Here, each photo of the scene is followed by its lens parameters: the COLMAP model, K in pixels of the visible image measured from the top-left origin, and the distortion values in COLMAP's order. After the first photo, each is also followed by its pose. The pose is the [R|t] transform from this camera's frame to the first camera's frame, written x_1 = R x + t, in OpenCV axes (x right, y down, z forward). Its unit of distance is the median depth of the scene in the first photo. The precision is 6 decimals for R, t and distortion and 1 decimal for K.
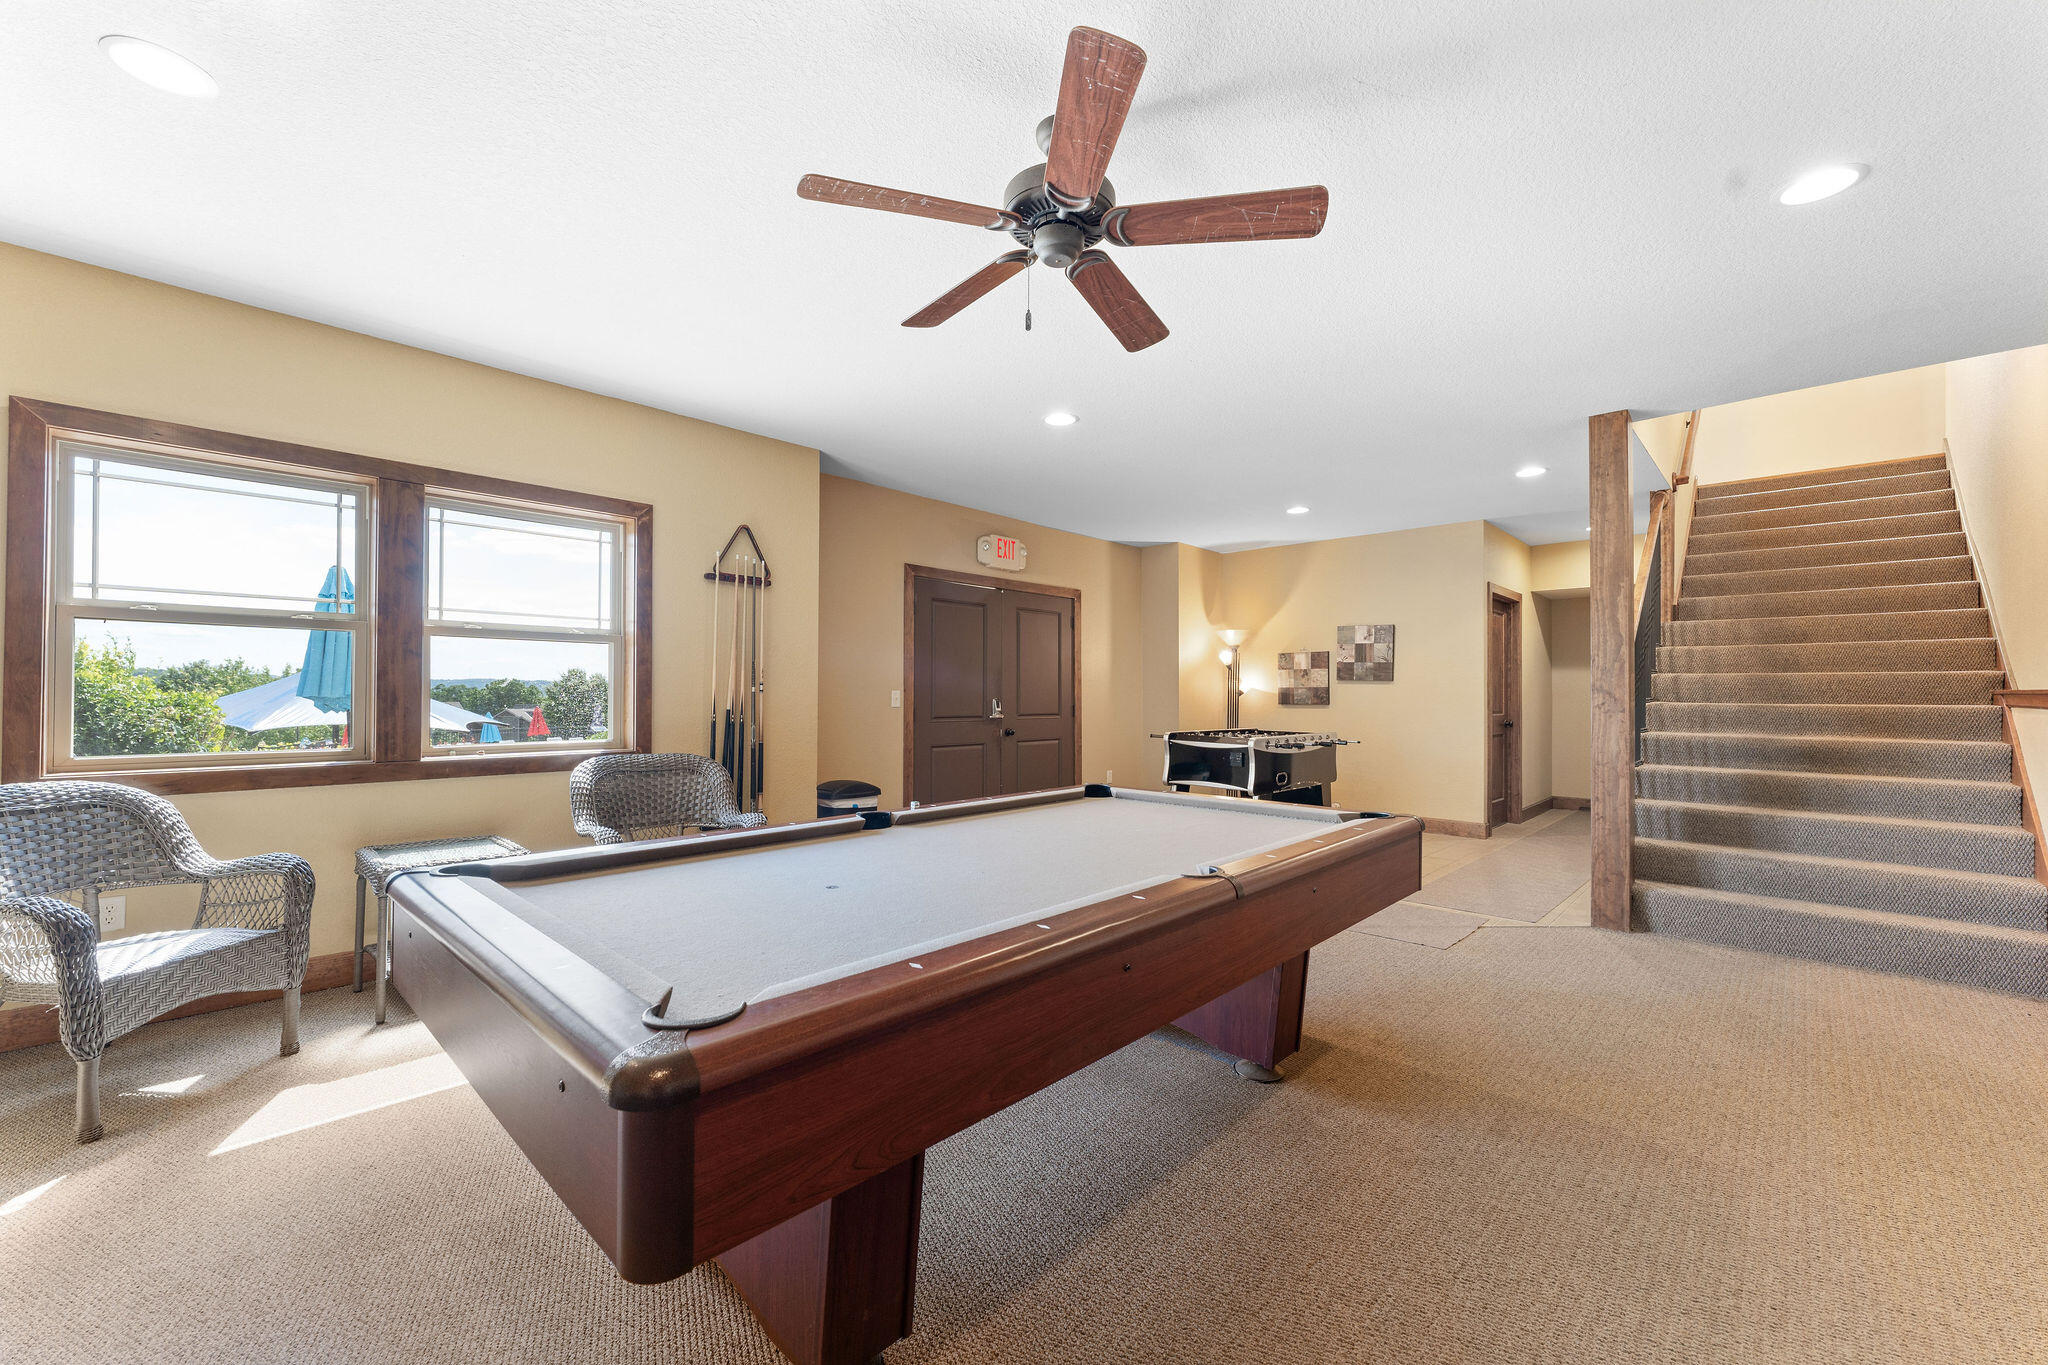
lens RADIAL K [[809.7, 0, 1024.1], [0, 809.7, 686.4], [0, 0, 1]] dist [0.000879, 0.000593]
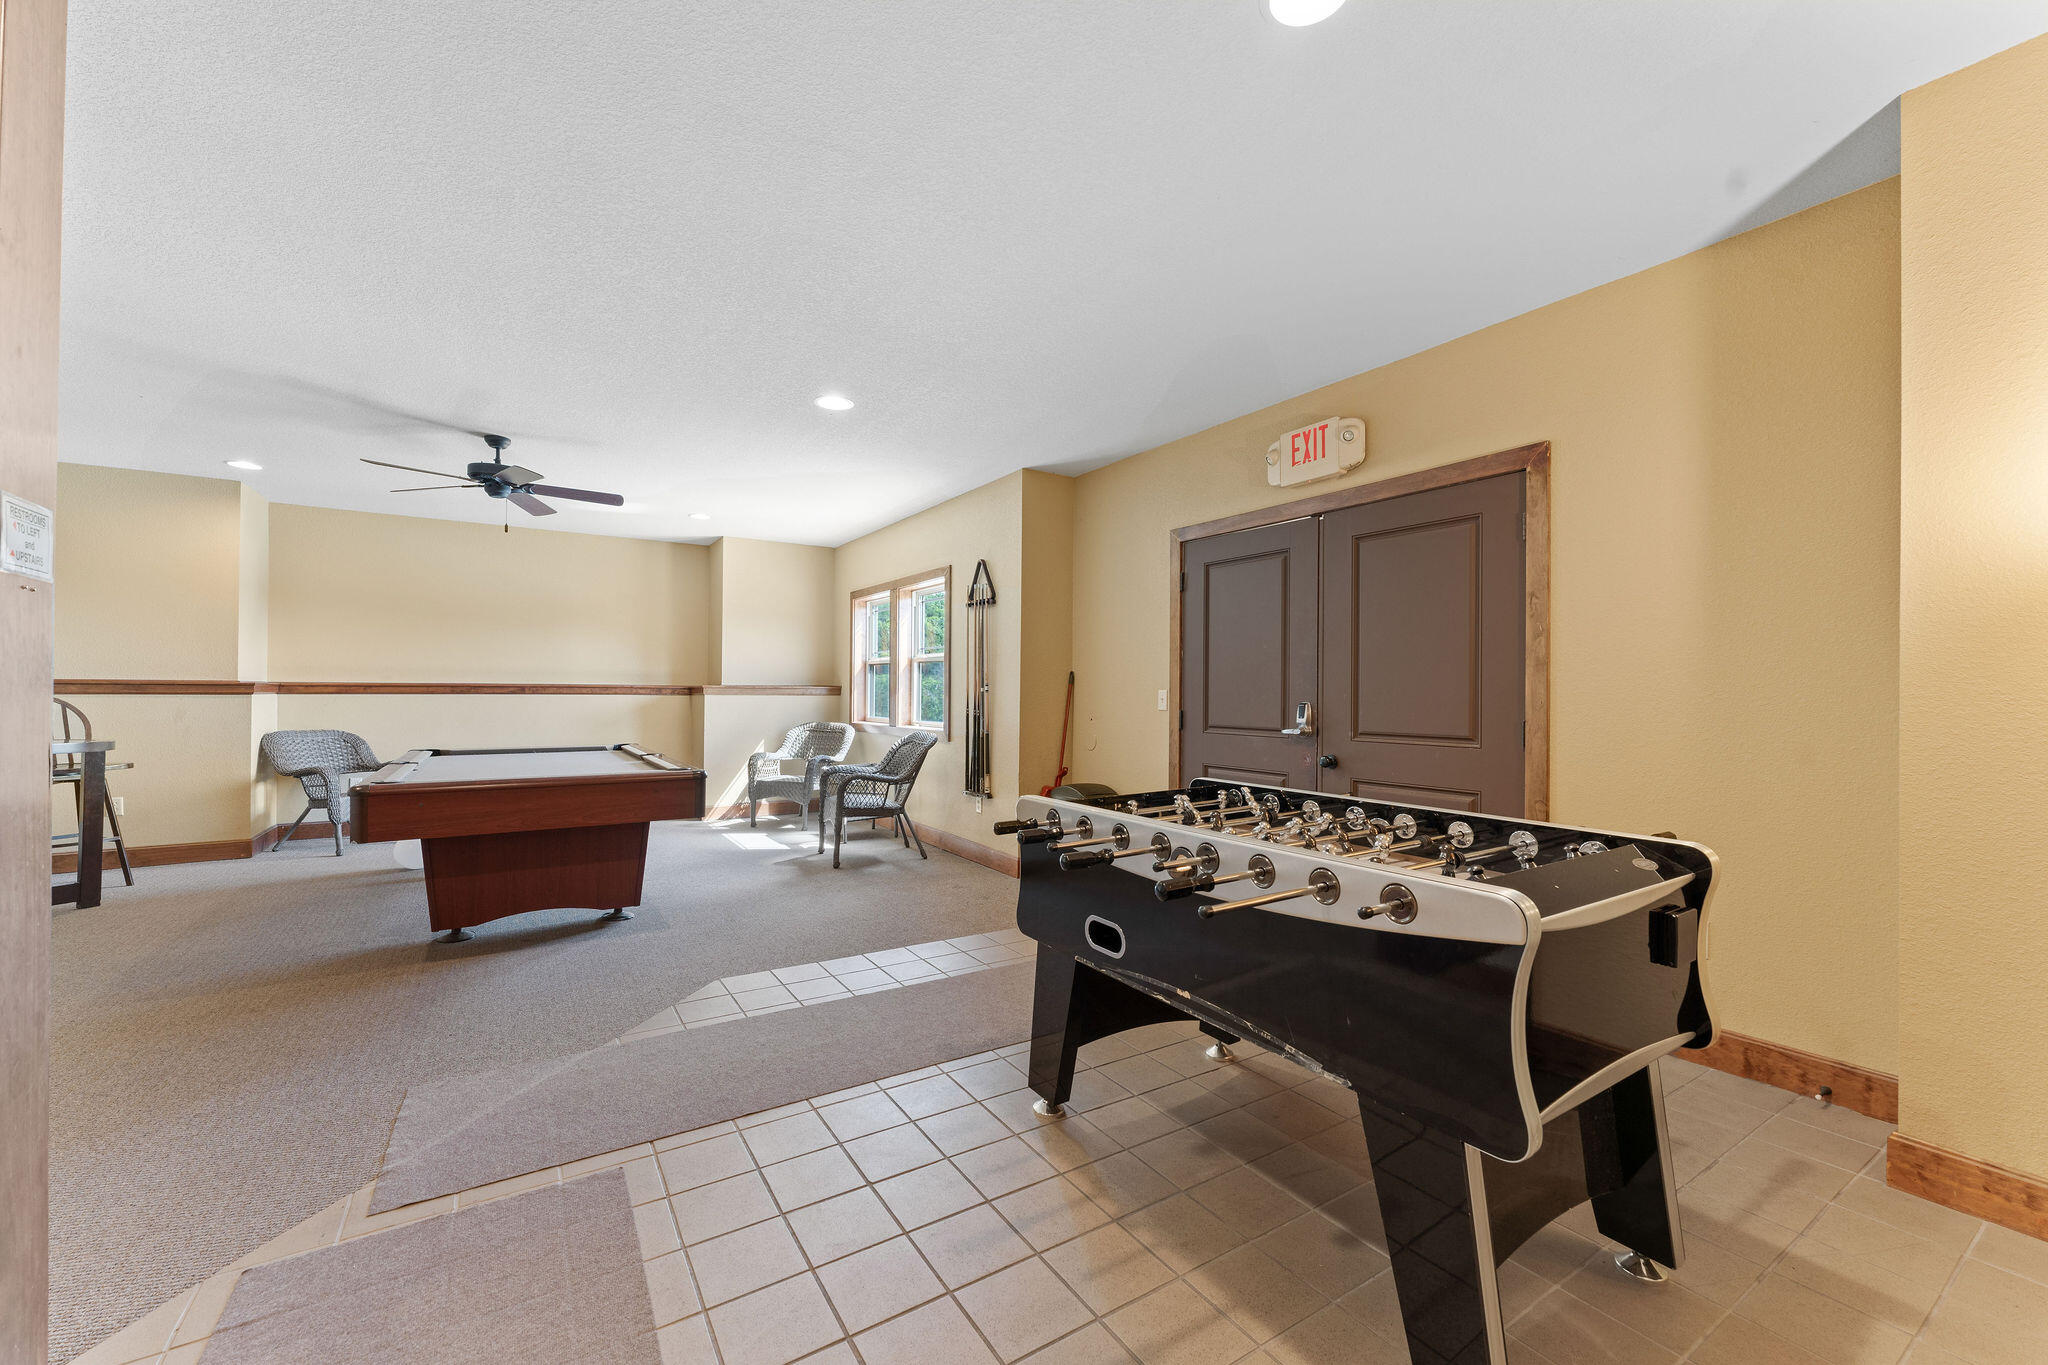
lens RADIAL K [[809.7, 0, 1023.3], [0, 809.7, 687.5], [0, 0, 1]] dist [0.000879, 0.000593]
pose [[-0.239441, -0.014383, -0.970804, 0.623311], [0.001654, 0.999883, -0.015221, 0.014067], [0.970910, -0.005251, -0.239389, 0.988144]]
